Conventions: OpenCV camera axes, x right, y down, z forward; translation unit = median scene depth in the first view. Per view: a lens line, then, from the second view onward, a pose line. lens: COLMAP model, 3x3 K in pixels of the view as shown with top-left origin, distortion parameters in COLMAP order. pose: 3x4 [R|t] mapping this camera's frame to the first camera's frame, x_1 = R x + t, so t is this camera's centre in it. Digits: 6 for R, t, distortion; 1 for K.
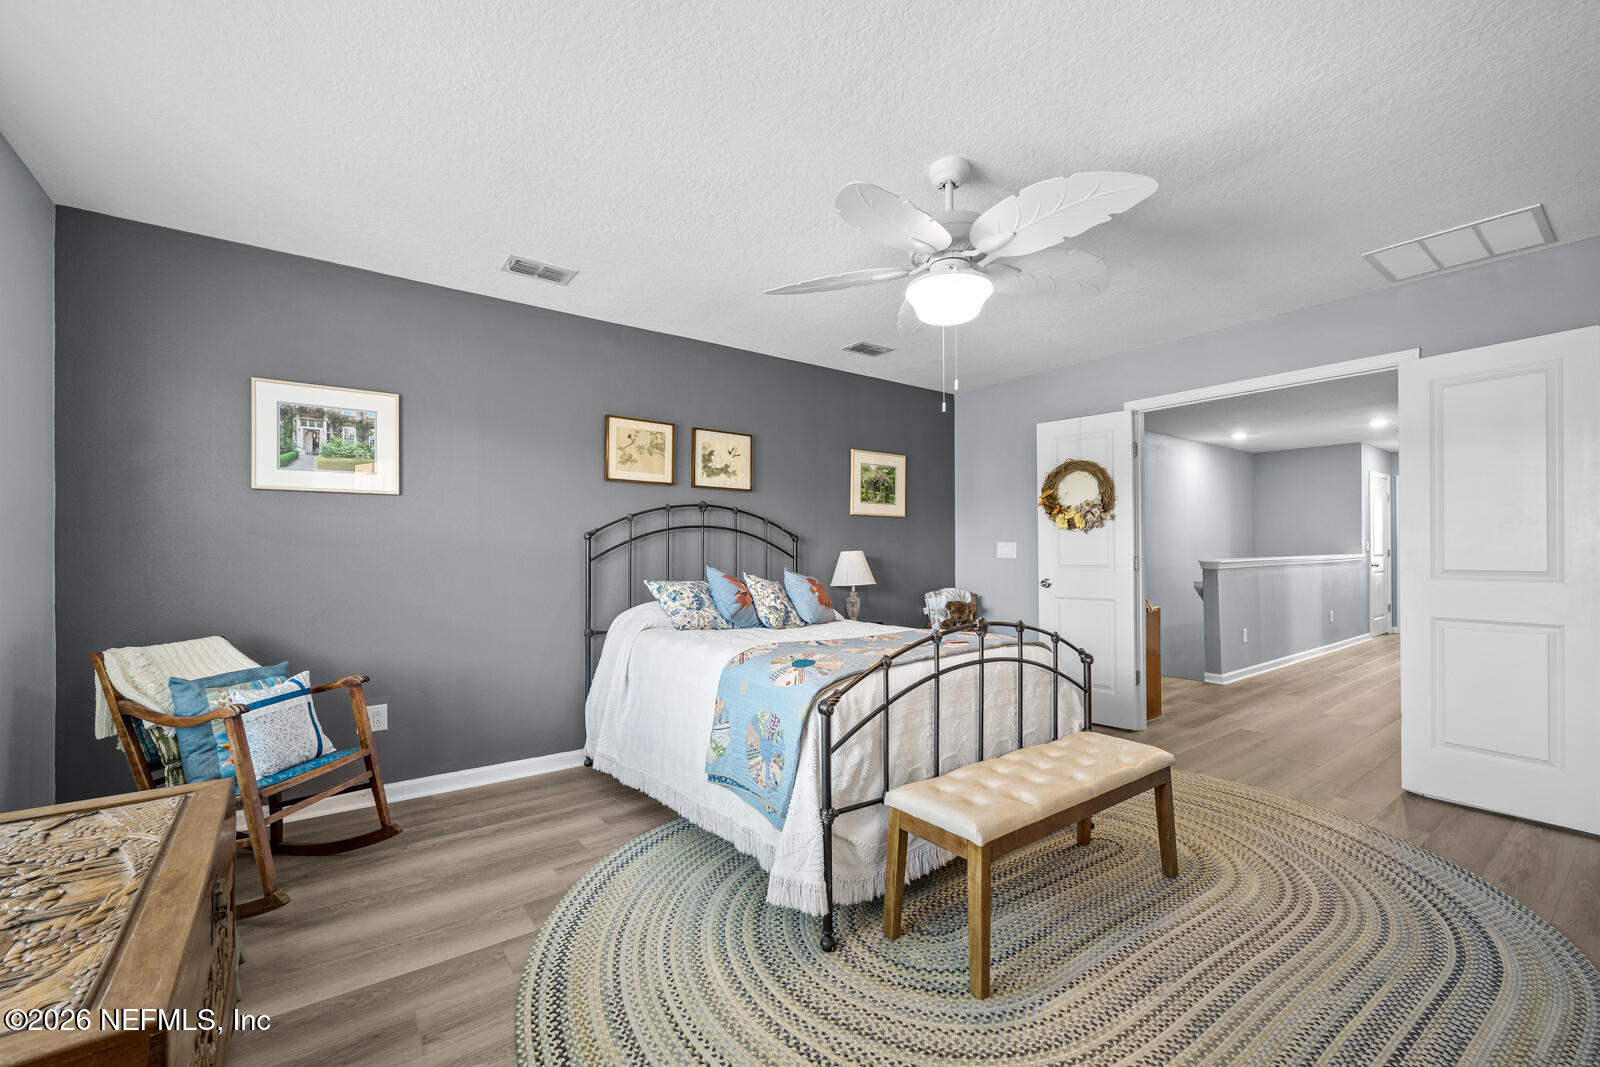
lens RADIAL K [[660.8, 0, 790.5], [0, 660.8, 539.0], [0, 0, 1]] dist [0.000169, 0.001386]
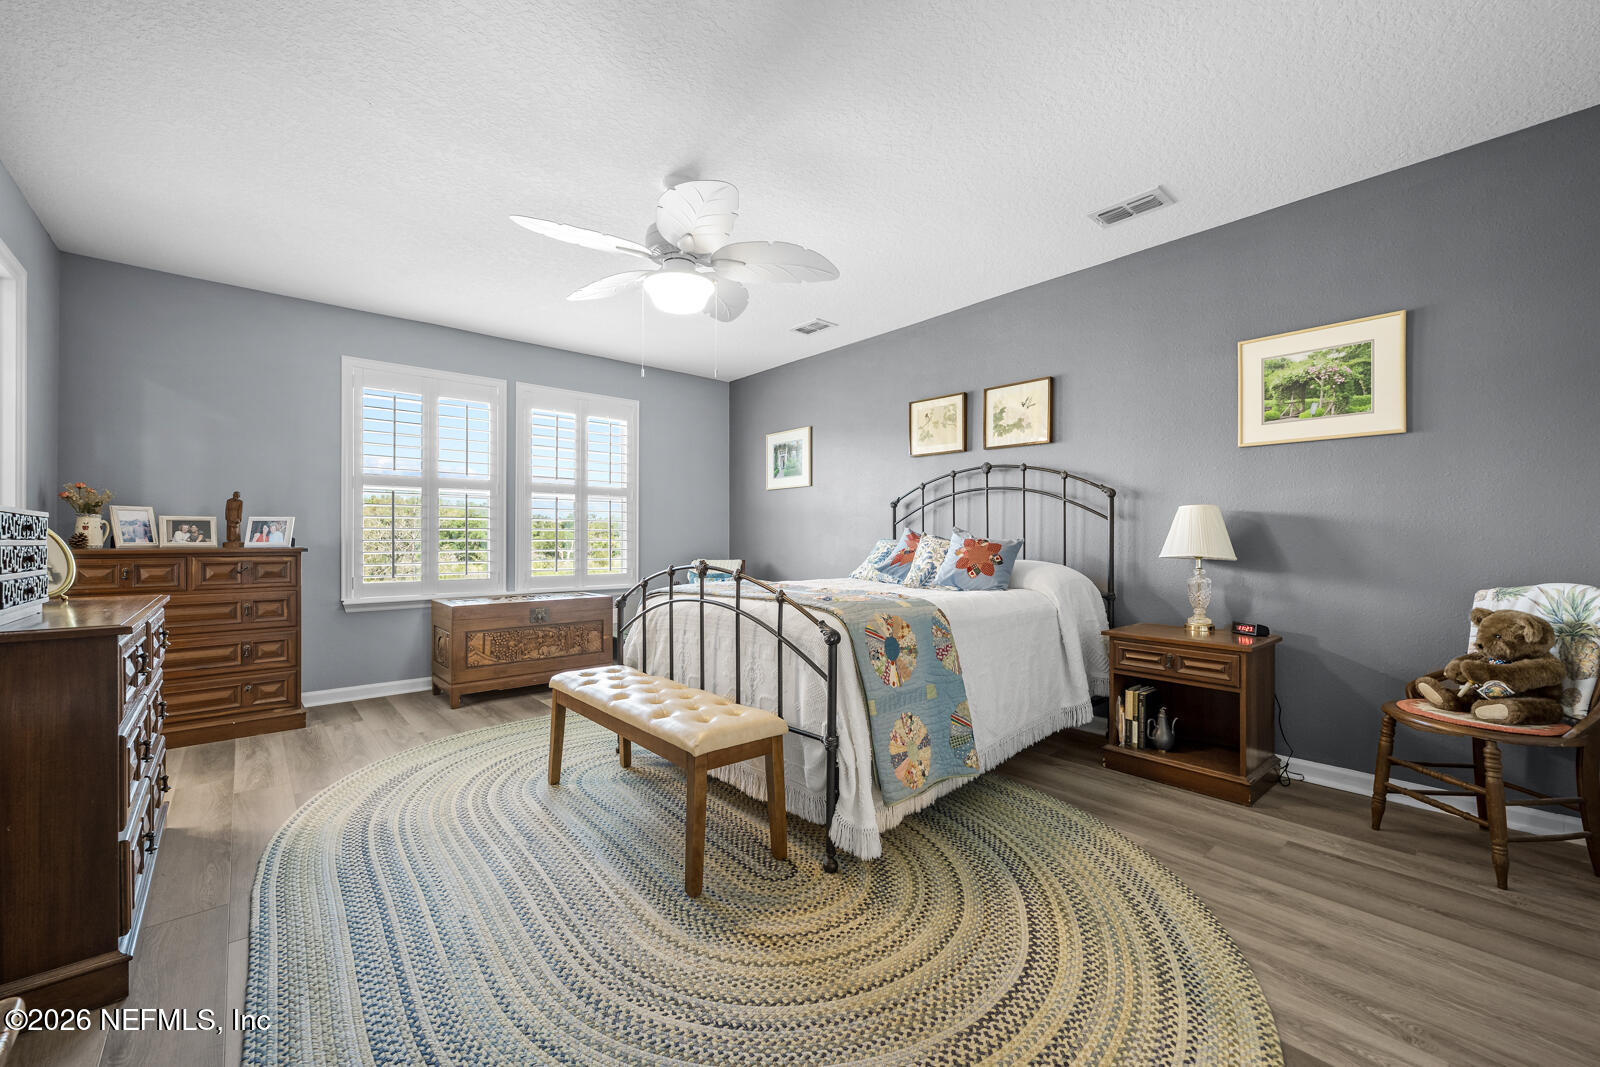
lens RADIAL K [[660.8, 0, 790.4], [0, 660.8, 538.2], [0, 0, 1]] dist [0.000169, 0.001386]
pose [[0.057128, -0.000709, -0.998367, 0.828589], [0.016695, 0.999861, 0.000246, 0.049824], [0.998227, -0.016682, 0.057132, 0.648856]]
